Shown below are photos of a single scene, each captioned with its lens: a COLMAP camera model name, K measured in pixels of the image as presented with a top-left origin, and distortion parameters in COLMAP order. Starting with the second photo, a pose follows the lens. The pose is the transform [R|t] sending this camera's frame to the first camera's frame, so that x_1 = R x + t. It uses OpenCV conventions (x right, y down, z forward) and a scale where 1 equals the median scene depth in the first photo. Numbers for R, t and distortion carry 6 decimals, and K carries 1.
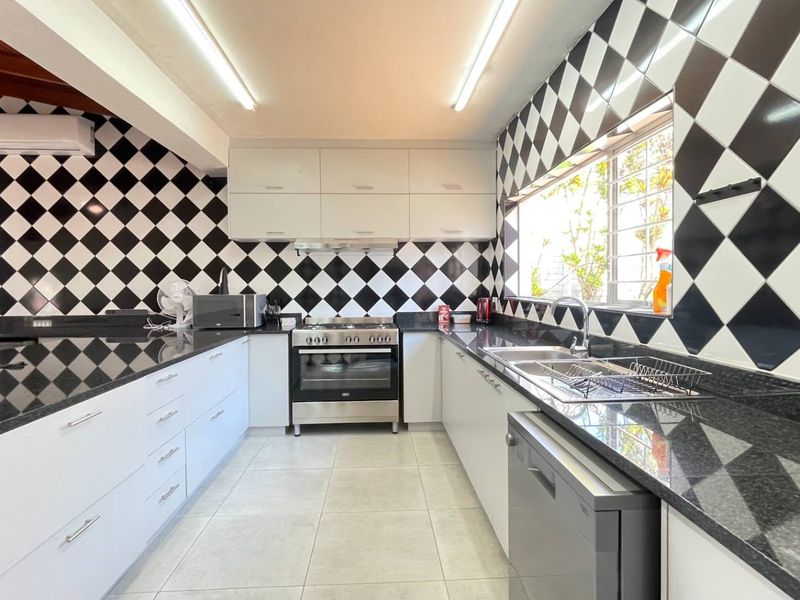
lens RADIAL K [[430.4, 0, 401.0], [0, 430.4, 295.2], [0, 0, 1]] dist [0.001236, -0.001133]
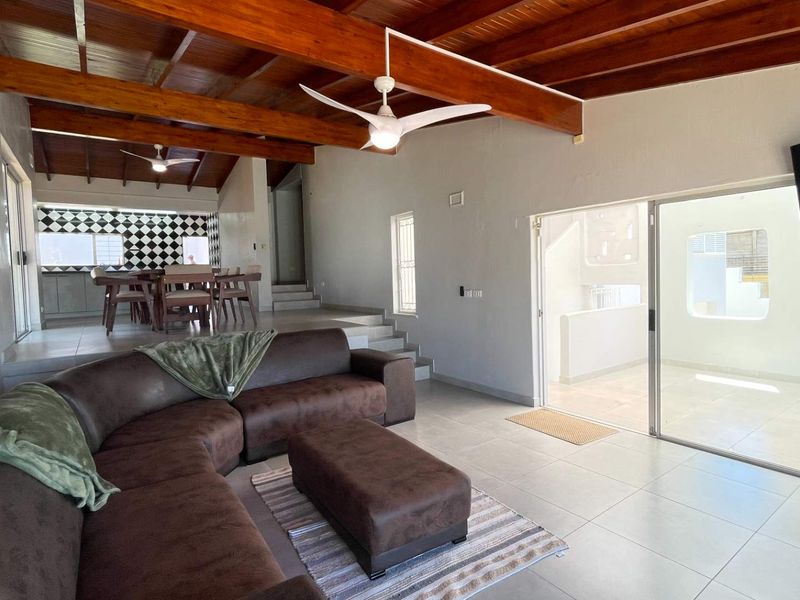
lens RADIAL K [[430.4, 0, 391.5], [0, 430.4, 294.2], [0, 0, 1]] dist [0.001236, -0.001133]
pose [[-0.533187, -0.013137, 0.845895, -3.271941], [0.055848, 0.997152, 0.050688, 0.174205], [-0.844152, 0.074268, -0.530935, 0.458289]]
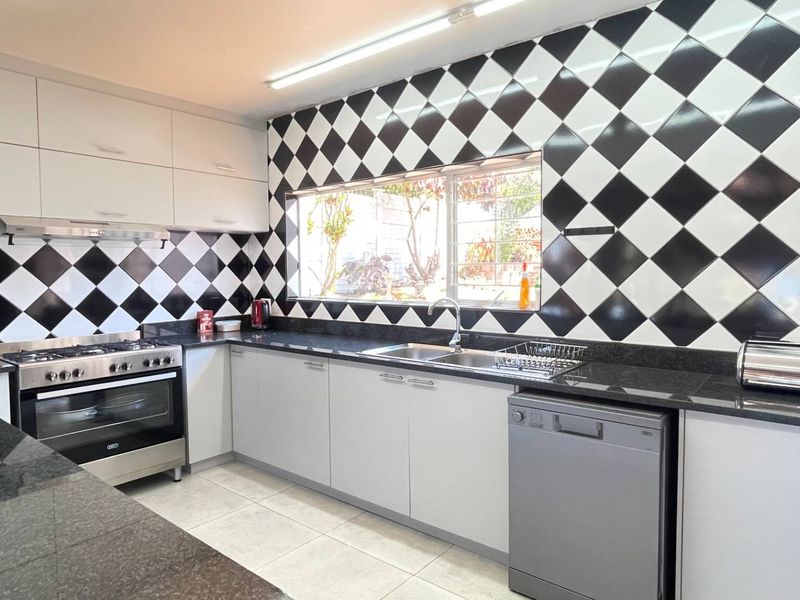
lens RADIAL K [[521.7, 0, 396.7], [0, 521.7, 296.3], [0, 0, 1]] dist [0.008520, -0.001574]
pose [[0.681365, -0.036195, 0.731048, -0.395623], [0.022640, 0.999341, 0.028377, -0.025113], [-0.731594, -0.002784, 0.681735, 0.075340]]
